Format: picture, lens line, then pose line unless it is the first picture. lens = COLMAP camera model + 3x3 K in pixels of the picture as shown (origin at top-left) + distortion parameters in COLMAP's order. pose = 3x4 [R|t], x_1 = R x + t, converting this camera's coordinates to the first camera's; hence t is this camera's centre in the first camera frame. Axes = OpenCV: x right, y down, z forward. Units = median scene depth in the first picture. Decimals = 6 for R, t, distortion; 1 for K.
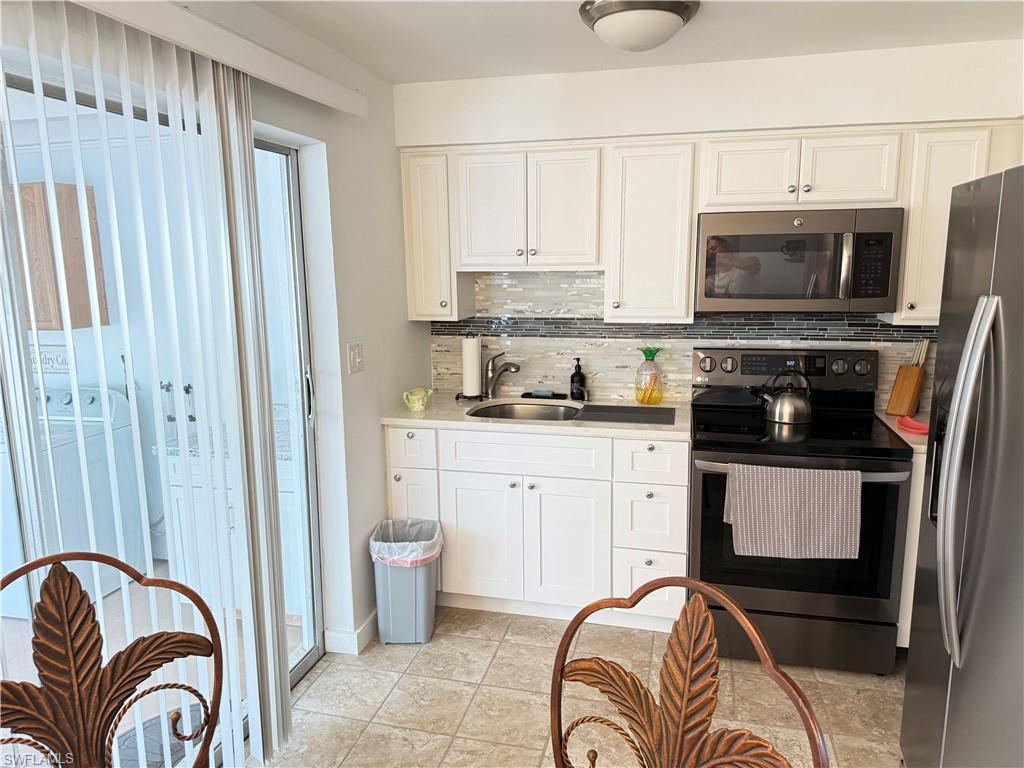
lens RADIAL K [[732.4, 0, 513.8], [0, 732.4, 386.7], [0, 0, 1]] dist [-0.001900, -0.001899]
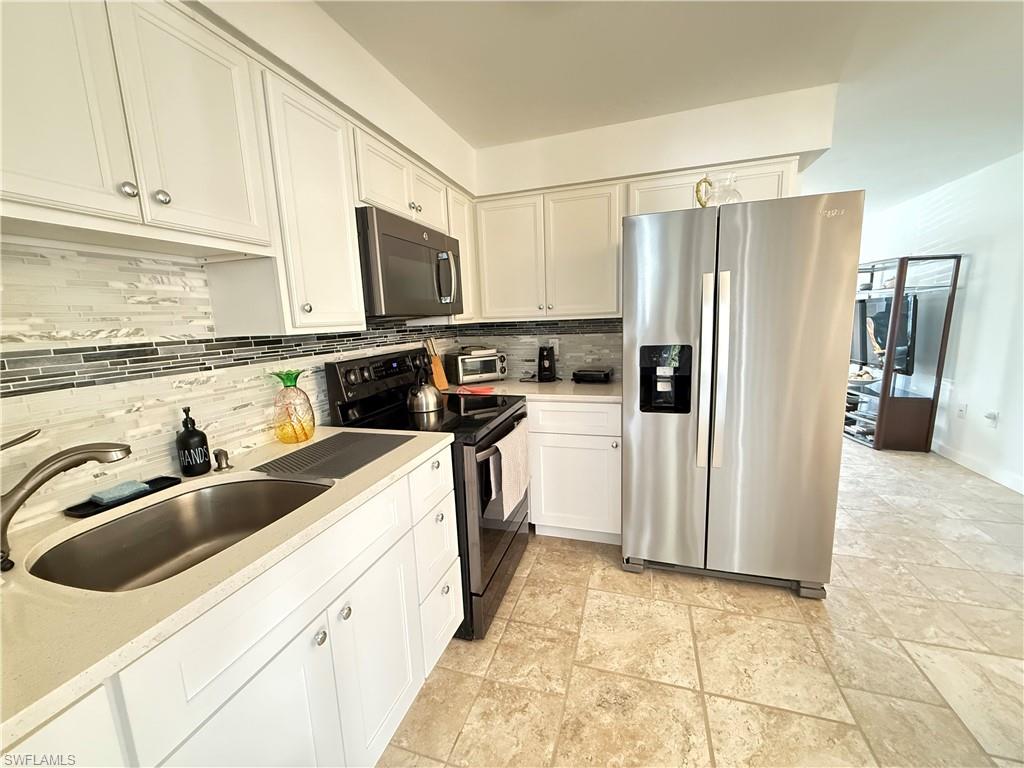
lens RADIAL K [[409.8, 0, 507.5], [0, 409.8, 380.6], [0, 0, 1]] dist [-0.000007, -0.000111]
pose [[0.034010, -0.138754, 0.989743, -0.232537], [0.205495, 0.970127, 0.128943, -0.049543], [-0.978067, 0.199002, 0.061507, 0.718270]]
